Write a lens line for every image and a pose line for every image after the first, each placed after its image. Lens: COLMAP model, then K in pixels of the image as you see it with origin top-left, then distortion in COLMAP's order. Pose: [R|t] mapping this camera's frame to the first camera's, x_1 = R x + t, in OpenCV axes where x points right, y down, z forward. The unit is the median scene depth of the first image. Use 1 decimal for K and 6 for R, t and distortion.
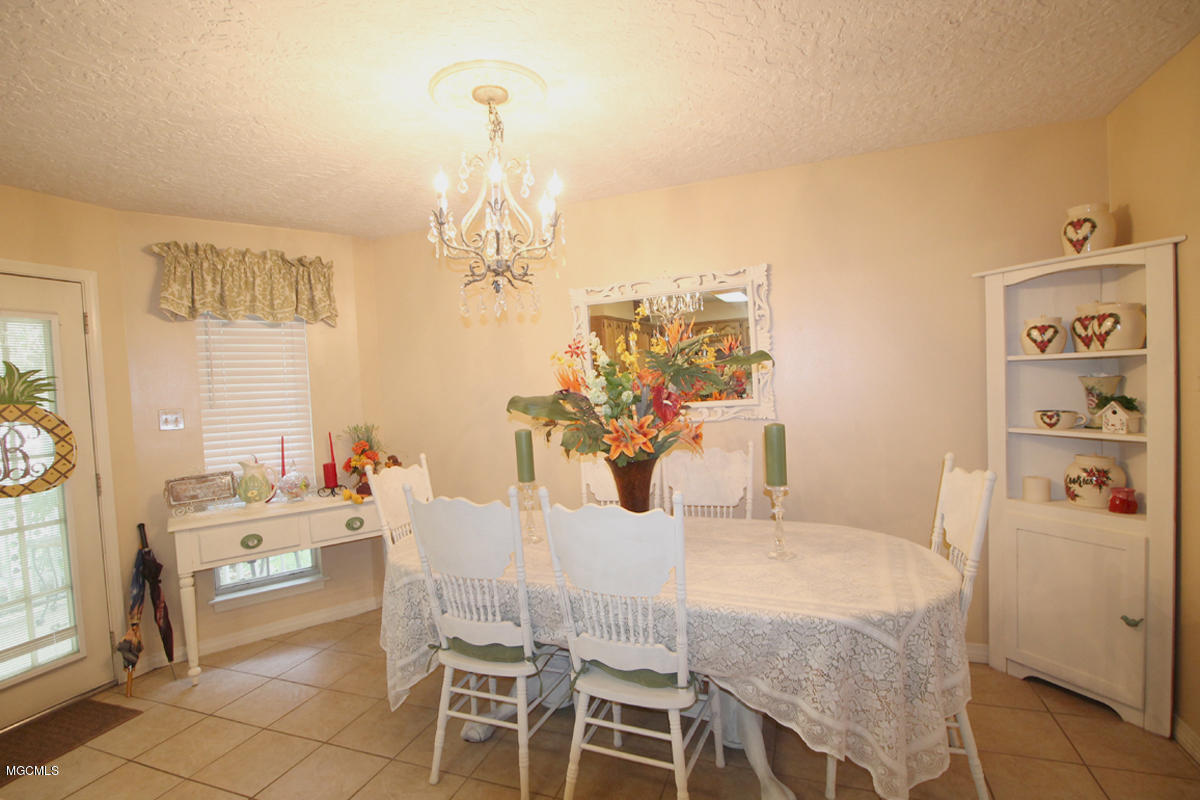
lens RADIAL K [[580.8, 0, 600.0], [0, 580.8, 400.0], [0, 0, 1]] dist [-0.003897, -0.000704]
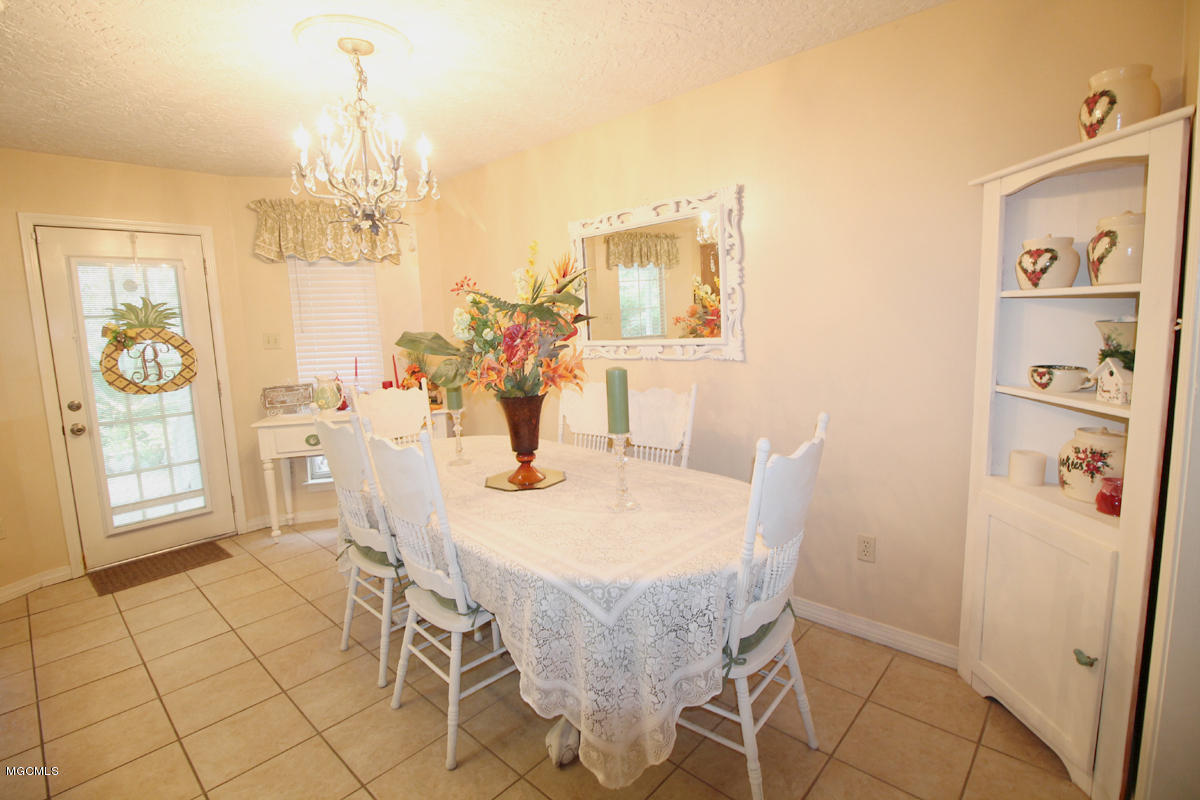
lens RADIAL K [[565.9, 0, 607.9], [0, 565.9, 380.1], [0, 0, 1]] dist [-0.001496, -0.000895]
pose [[0.932193, 0.054391, -0.357851, 0.499200], [-0.020086, 0.994895, 0.098895, -0.023343], [0.361404, -0.085002, 0.928527, 0.121650]]
